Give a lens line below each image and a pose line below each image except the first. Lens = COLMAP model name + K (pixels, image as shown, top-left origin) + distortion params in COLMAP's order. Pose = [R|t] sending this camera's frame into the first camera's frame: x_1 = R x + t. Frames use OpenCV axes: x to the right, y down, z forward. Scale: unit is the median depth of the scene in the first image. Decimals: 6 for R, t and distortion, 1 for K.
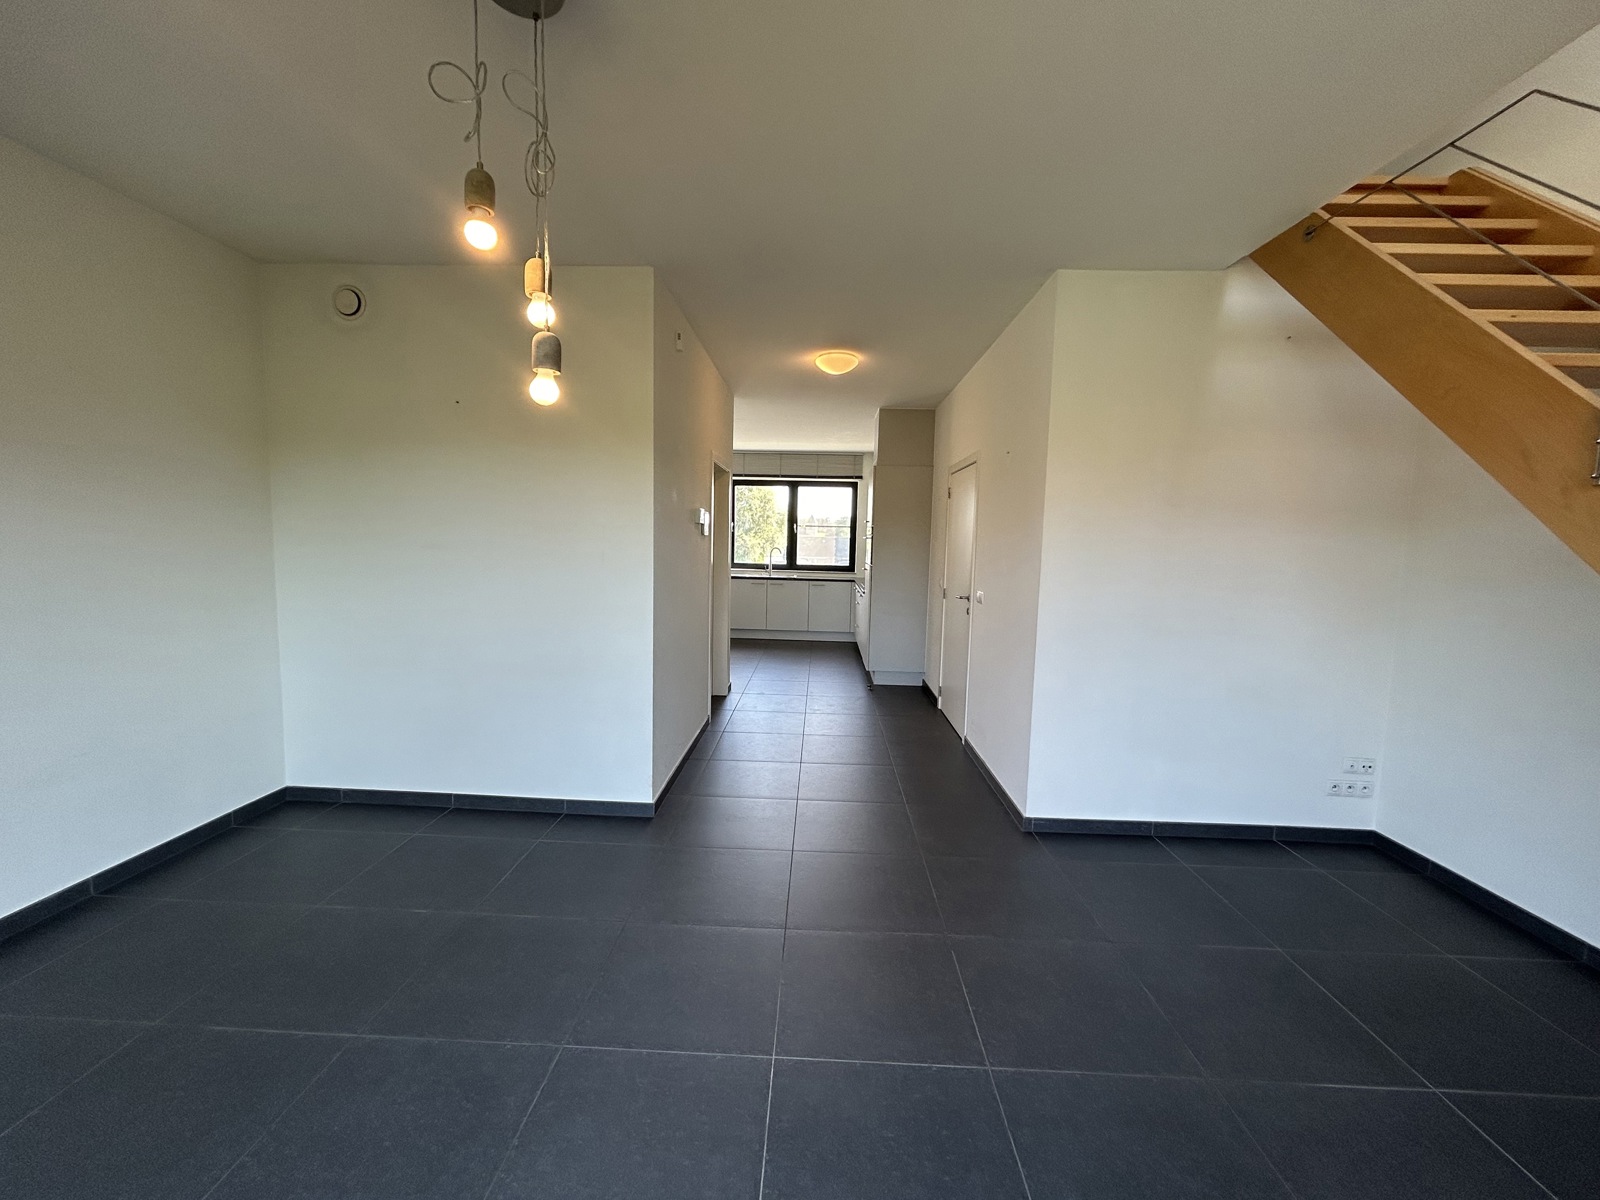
lens RADIAL K [[644.5, 0, 797.9], [0, 644.5, 601.6], [0, 0, 1]] dist [0.000612, 0.000239]
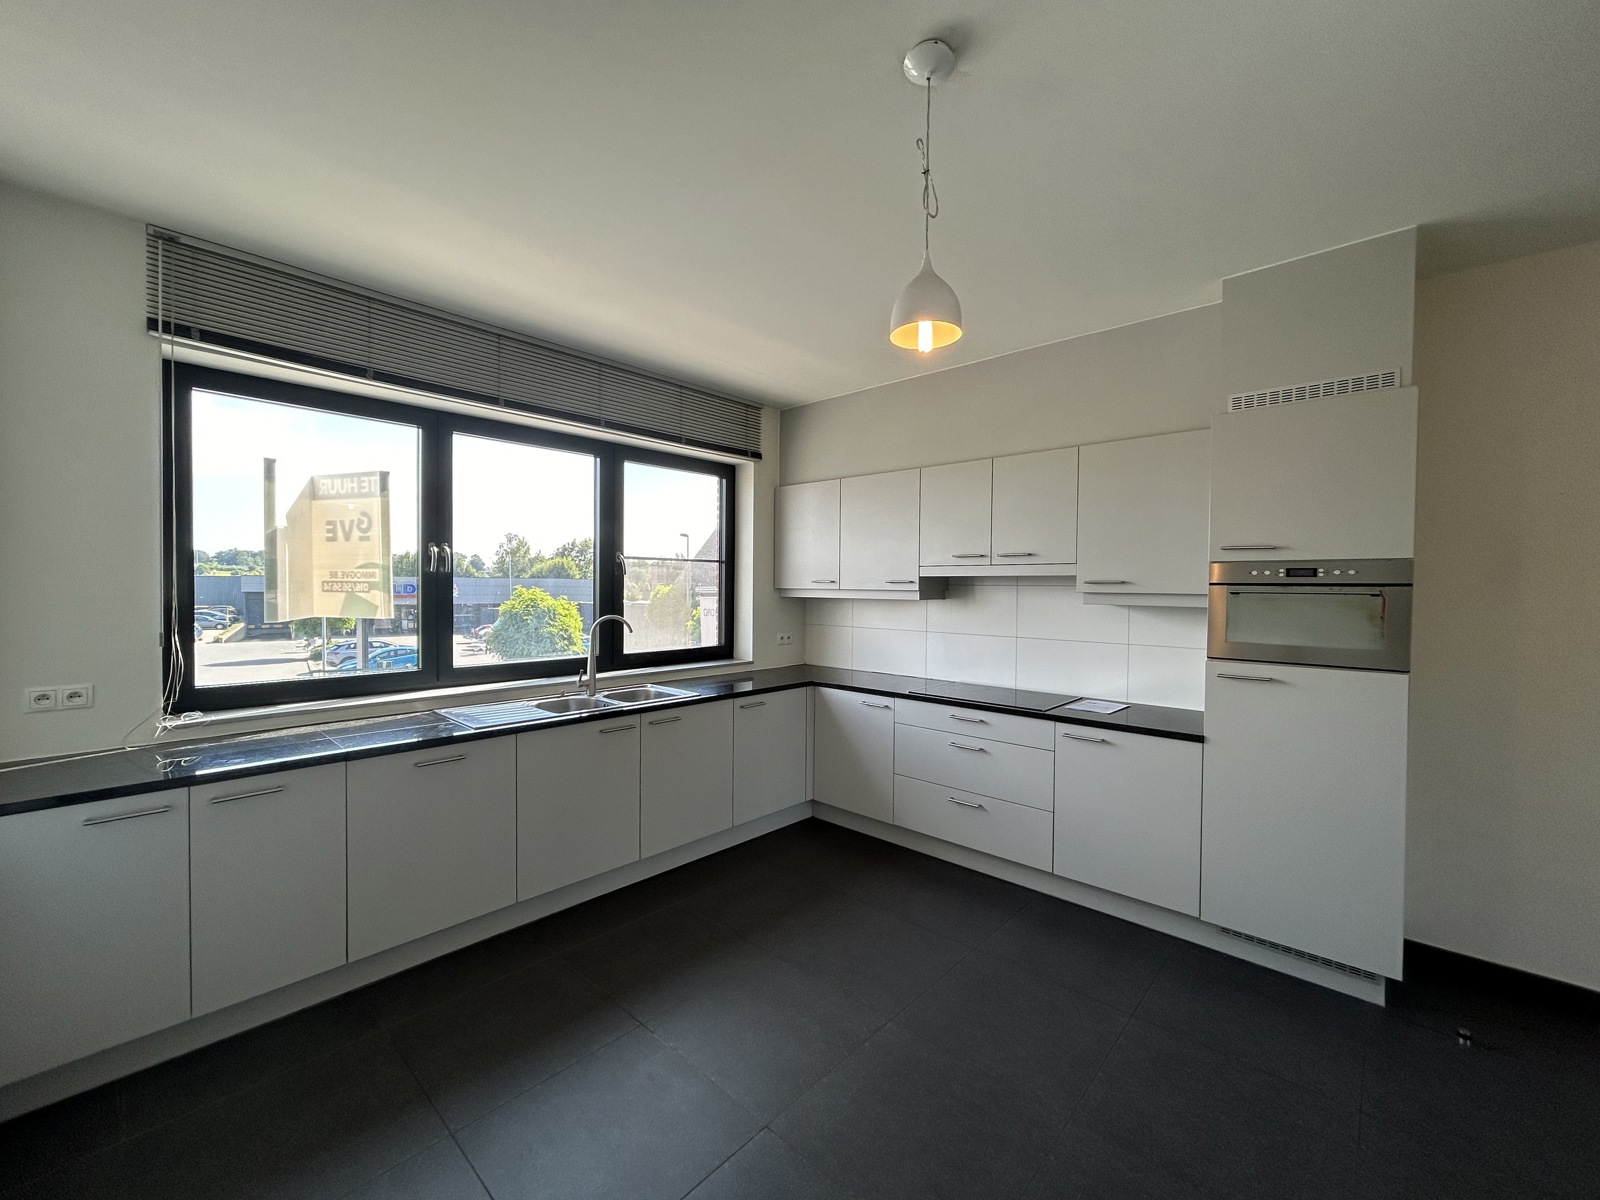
lens RADIAL K [[644.5, 0, 797.9], [0, 644.5, 597.2], [0, 0, 1]] dist [0.000612, 0.000239]
pose [[0.649364, -0.024844, 0.760072, -0.233677], [0.093701, 0.994464, -0.047547, -0.063602], [-0.754683, 0.102094, 0.648098, 0.665715]]
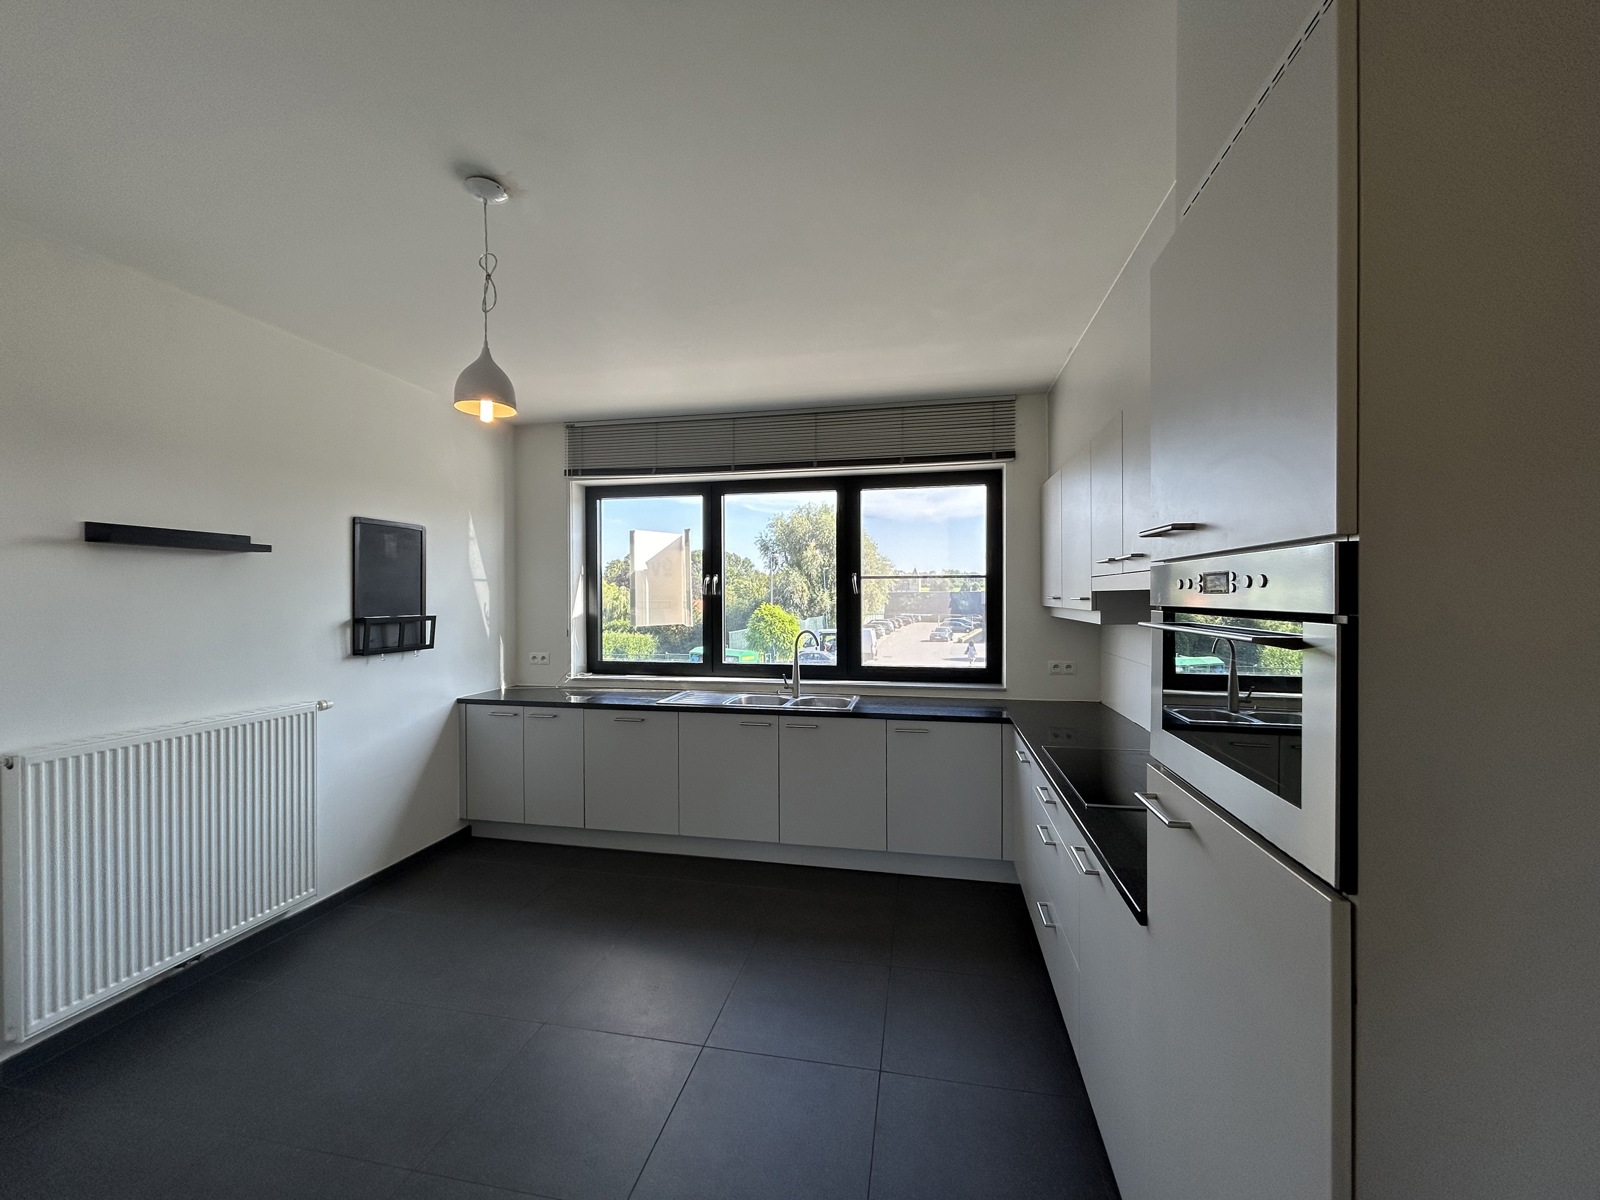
lens RADIAL K [[644.5, 0, 794.0], [0, 644.5, 598.5], [0, 0, 1]] dist [0.000612, 0.000239]
pose [[0.987594, -0.019466, -0.155820, 0.022551], [0.001095, 0.993116, -0.117128, -0.052137], [0.157027, 0.115504, 0.980817, 0.569426]]
